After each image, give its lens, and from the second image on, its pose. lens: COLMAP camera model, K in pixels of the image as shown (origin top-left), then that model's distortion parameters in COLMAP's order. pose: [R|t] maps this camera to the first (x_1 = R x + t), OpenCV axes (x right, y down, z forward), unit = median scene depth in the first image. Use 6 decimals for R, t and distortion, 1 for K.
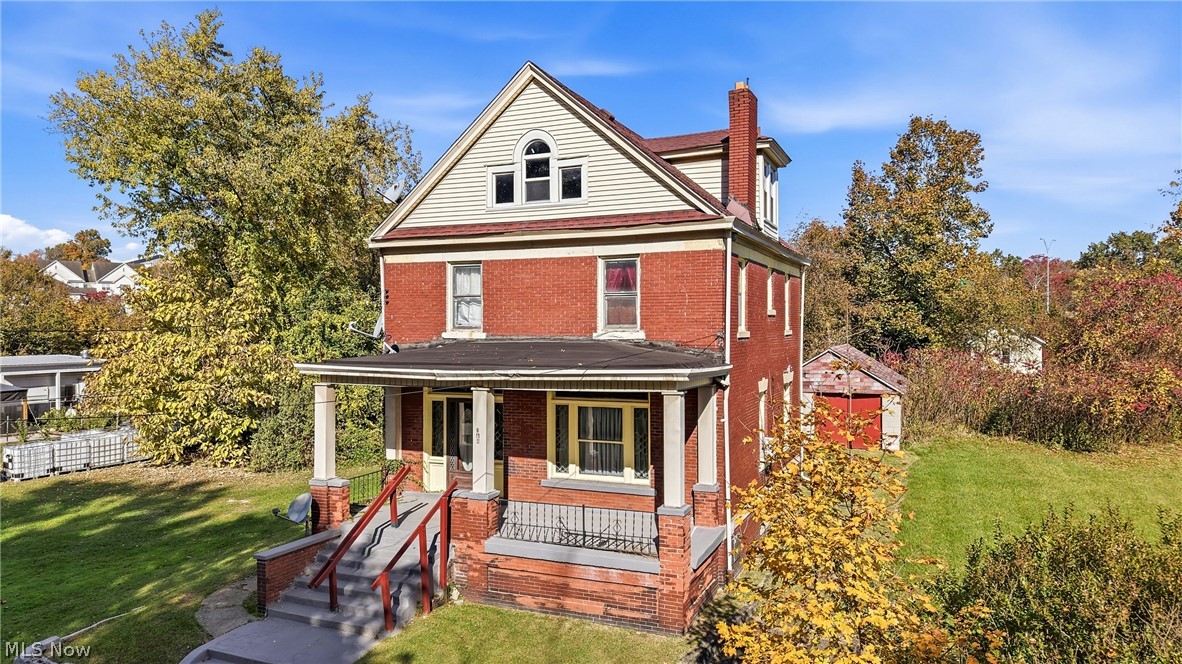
lens RADIAL K [[812.6, 0, 591.0], [0, 812.6, 332.0], [0, 0, 1]] dist [0.002728, -0.001942]
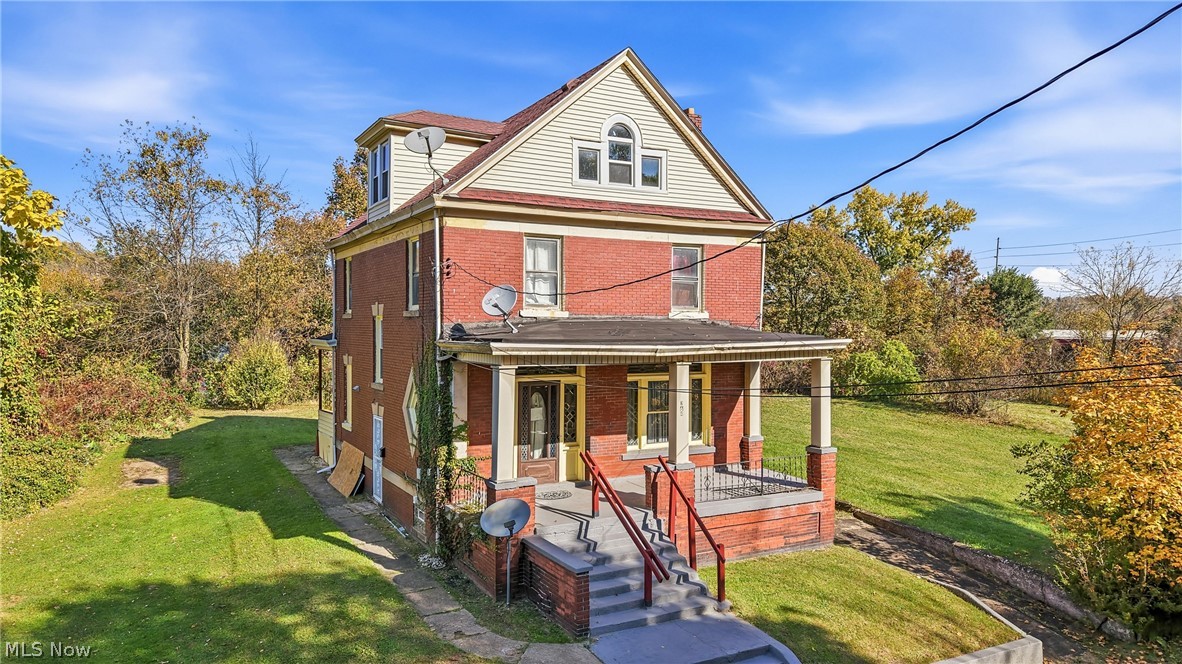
lens RADIAL K [[812.6, 0, 591.0], [0, 812.6, 332.0], [0, 0, 1]] dist [0.002728, -0.001942]
pose [[0.604952, -0.000489, 0.796261, -0.913593], [-0.002529, 0.999994, 0.002535, 0.024241], [-0.796258, -0.003548, 0.604947, 0.410737]]
